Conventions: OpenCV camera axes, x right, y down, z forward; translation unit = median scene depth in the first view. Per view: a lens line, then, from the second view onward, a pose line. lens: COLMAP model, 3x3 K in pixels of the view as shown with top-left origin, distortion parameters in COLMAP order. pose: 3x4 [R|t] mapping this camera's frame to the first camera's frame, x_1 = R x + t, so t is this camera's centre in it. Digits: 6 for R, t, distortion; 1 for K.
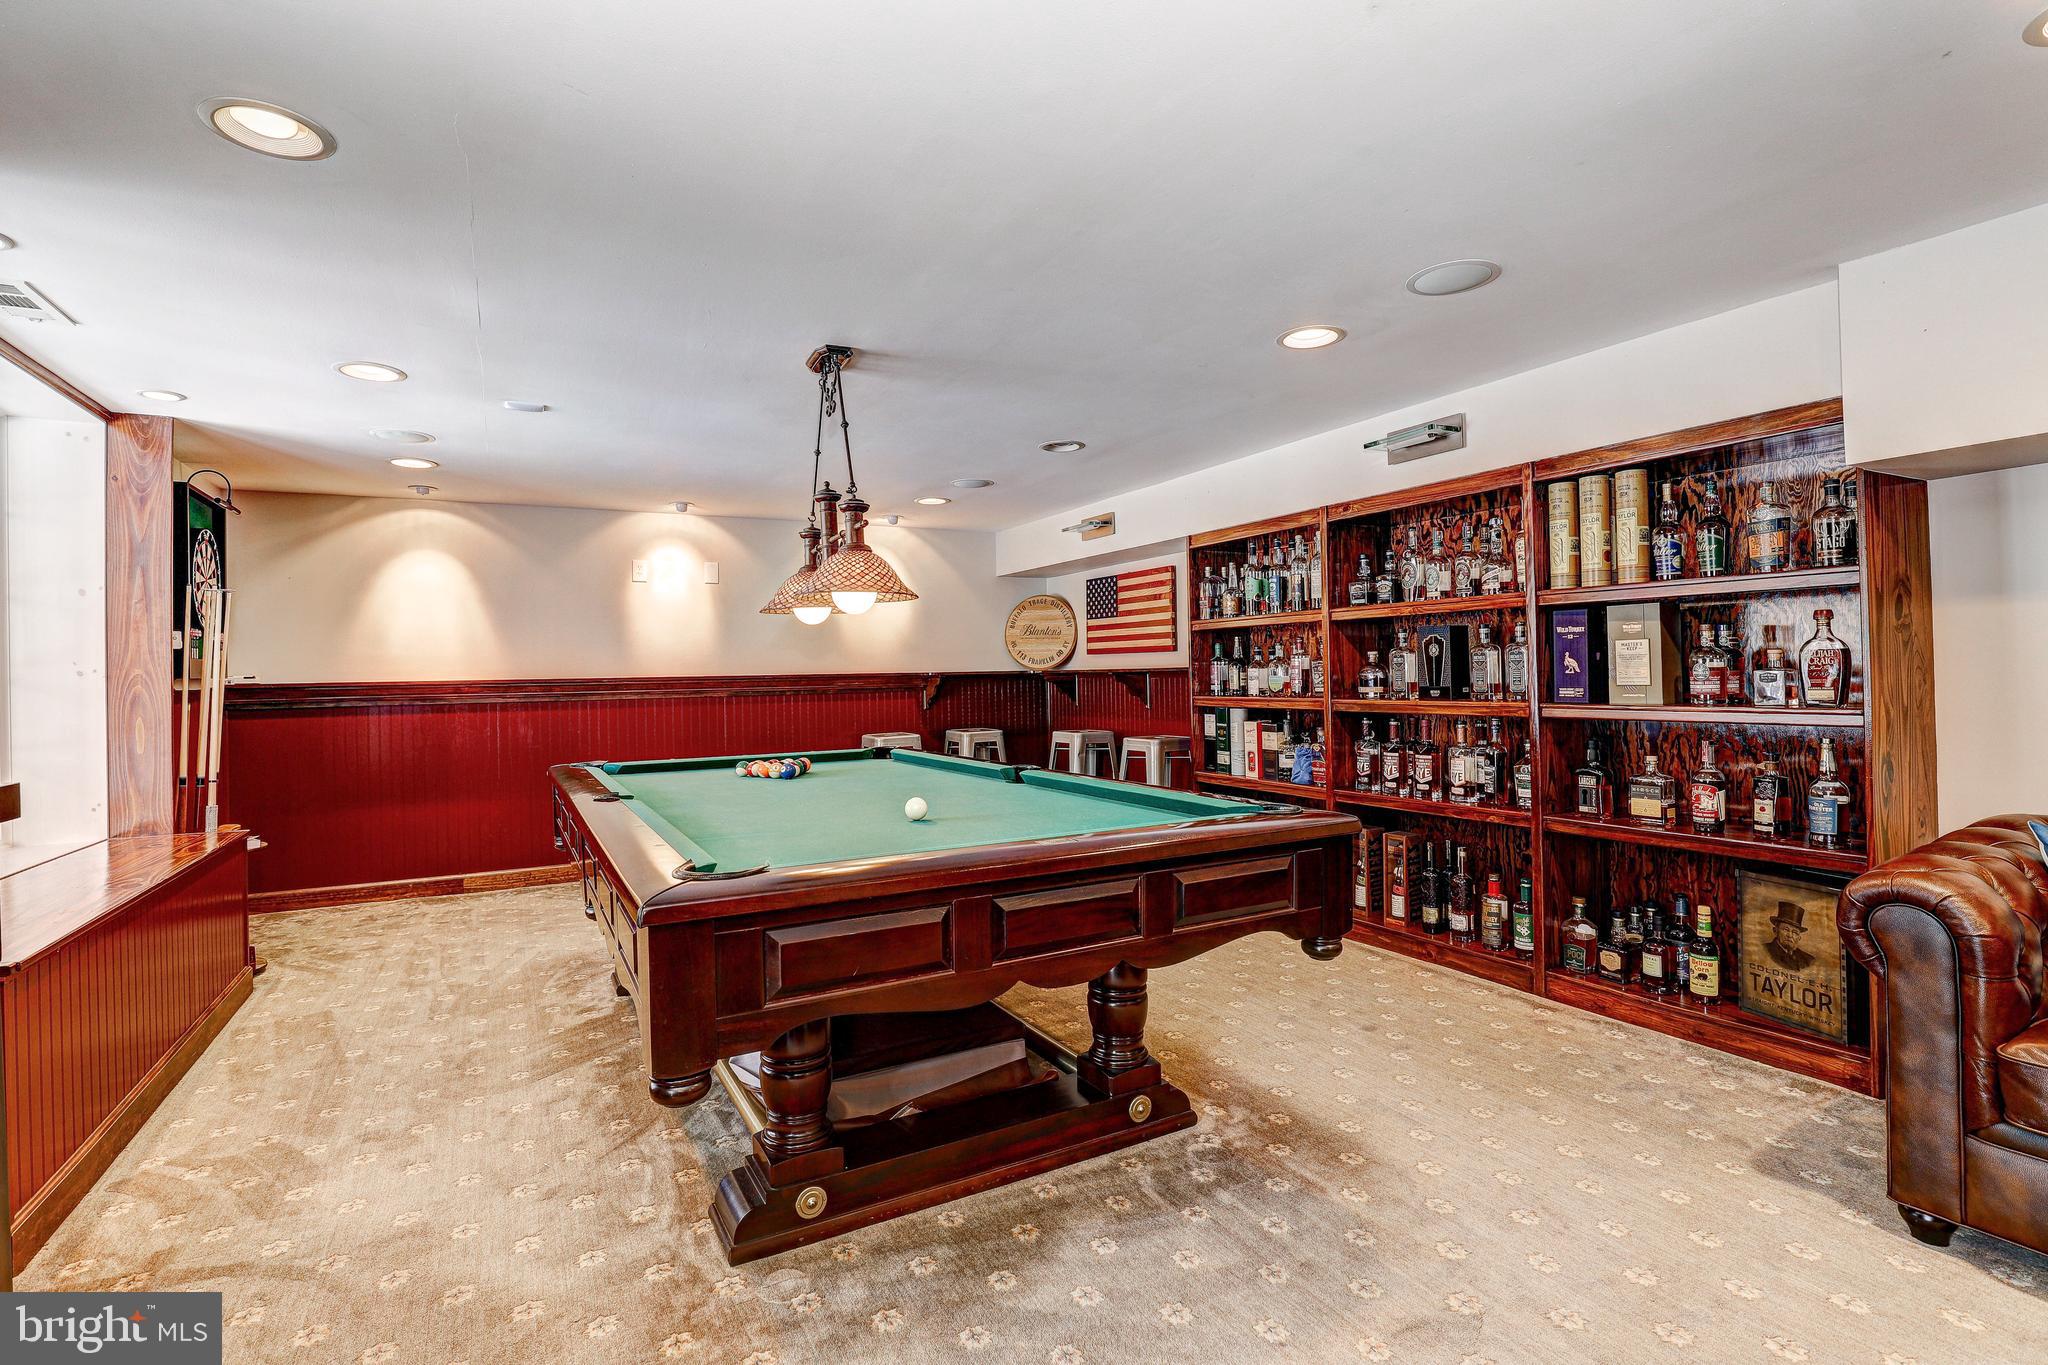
lens RADIAL K [[959.3, 0, 1027.2], [0, 959.3, 662.6], [0, 0, 1]] dist [-0.026861, 0.000593]
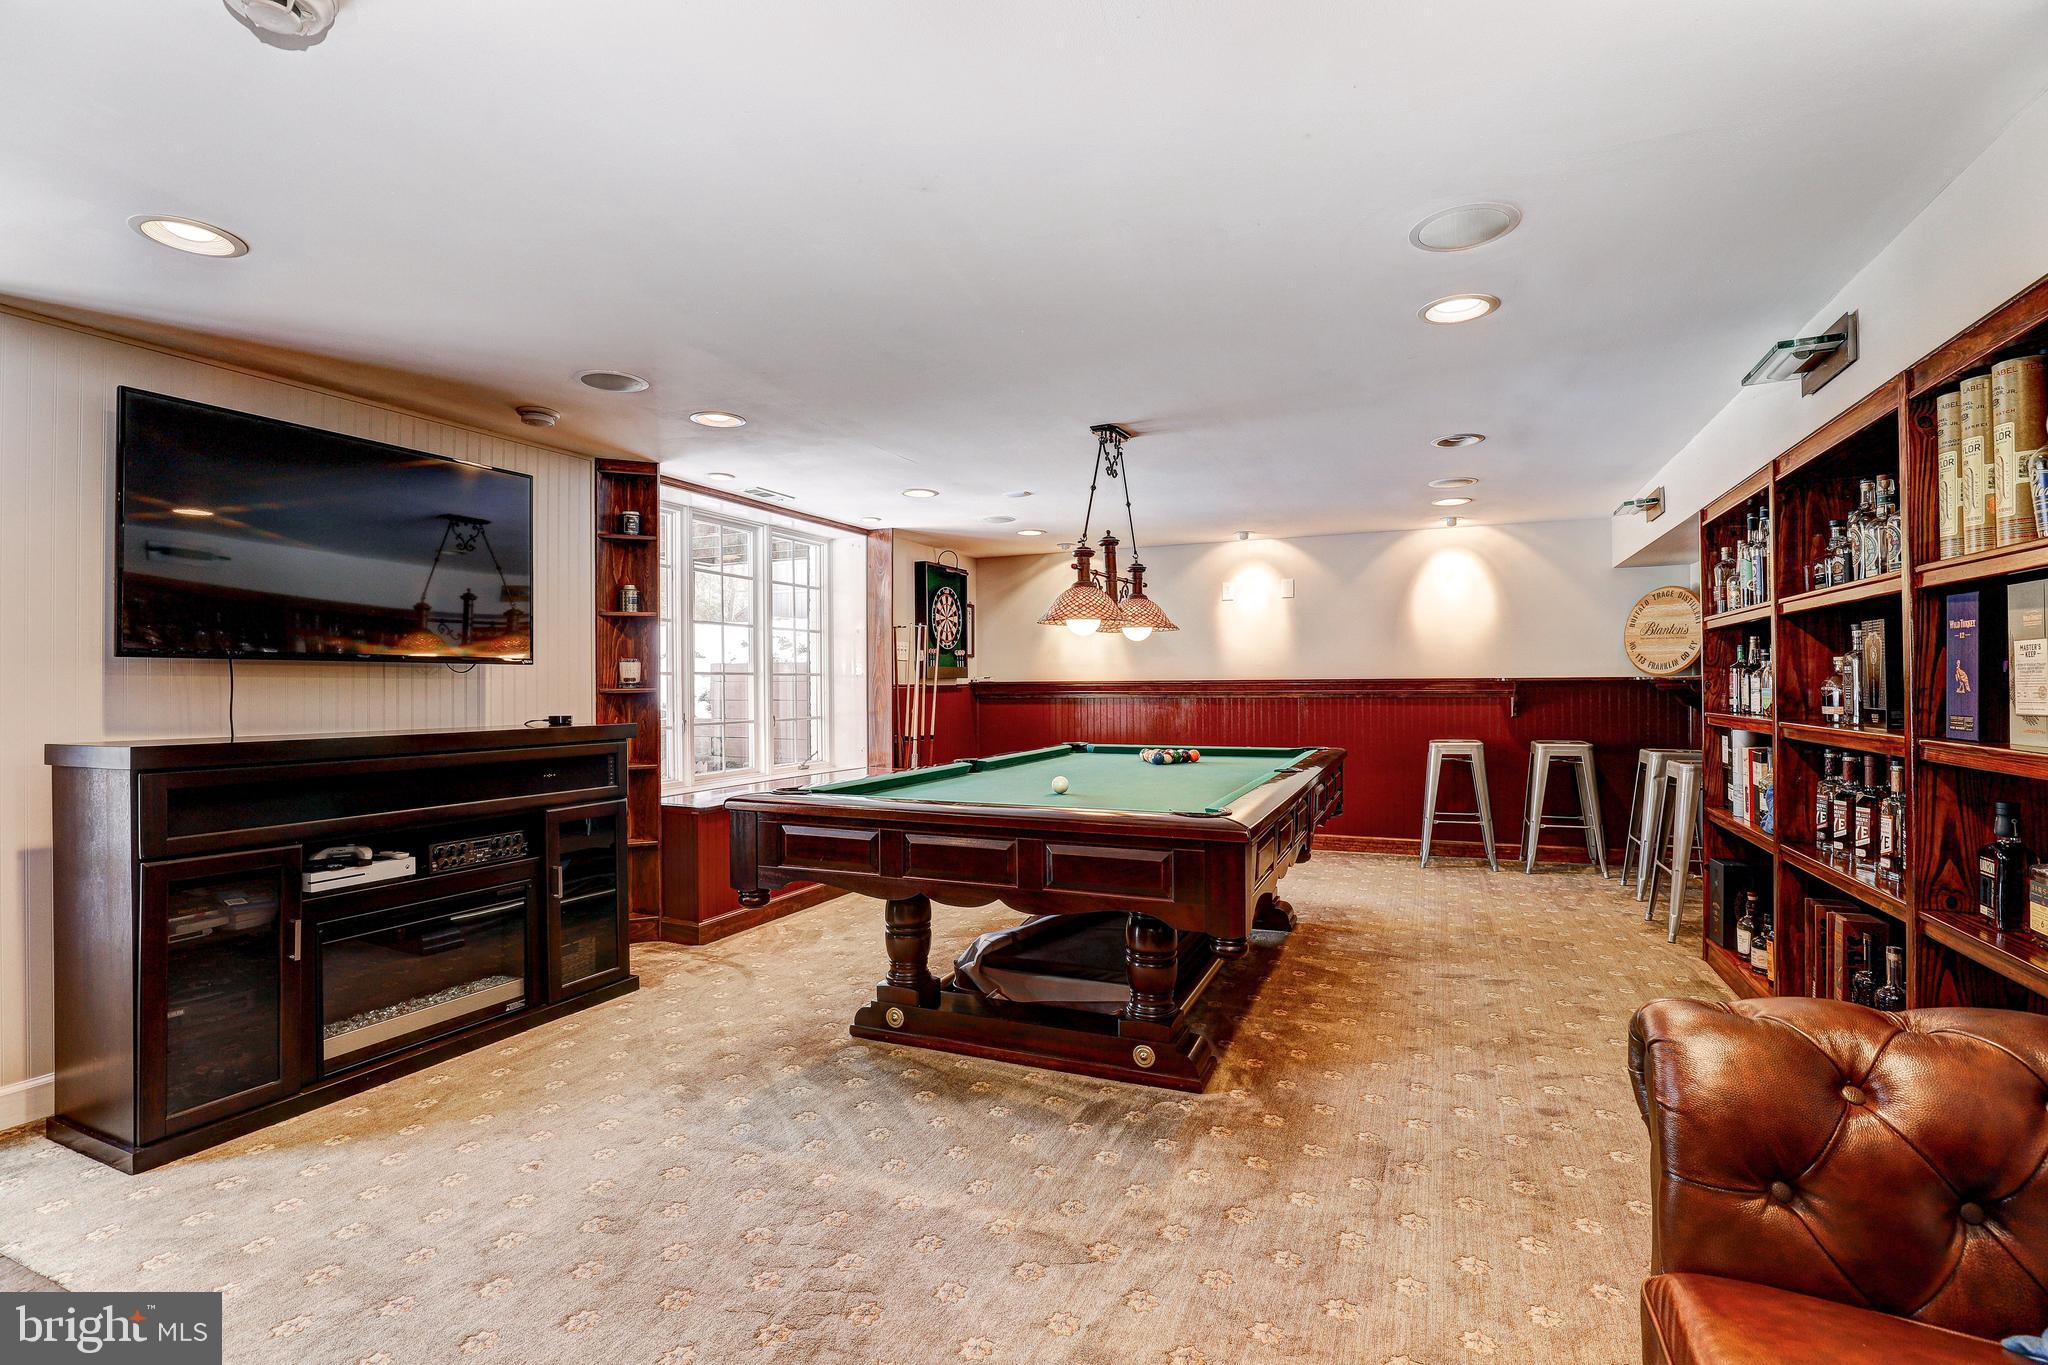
lens RADIAL K [[945.1, 0, 1024.0], [0, 945.1, 682.5], [0, 0, 1]] dist [-0.029182, 0.000638]
pose [[0.610210, 0.013035, -0.792133, 0.560519], [0.003919, 0.999803, 0.019471, -0.008636], [0.792230, -0.014986, 0.610038, 0.111033]]
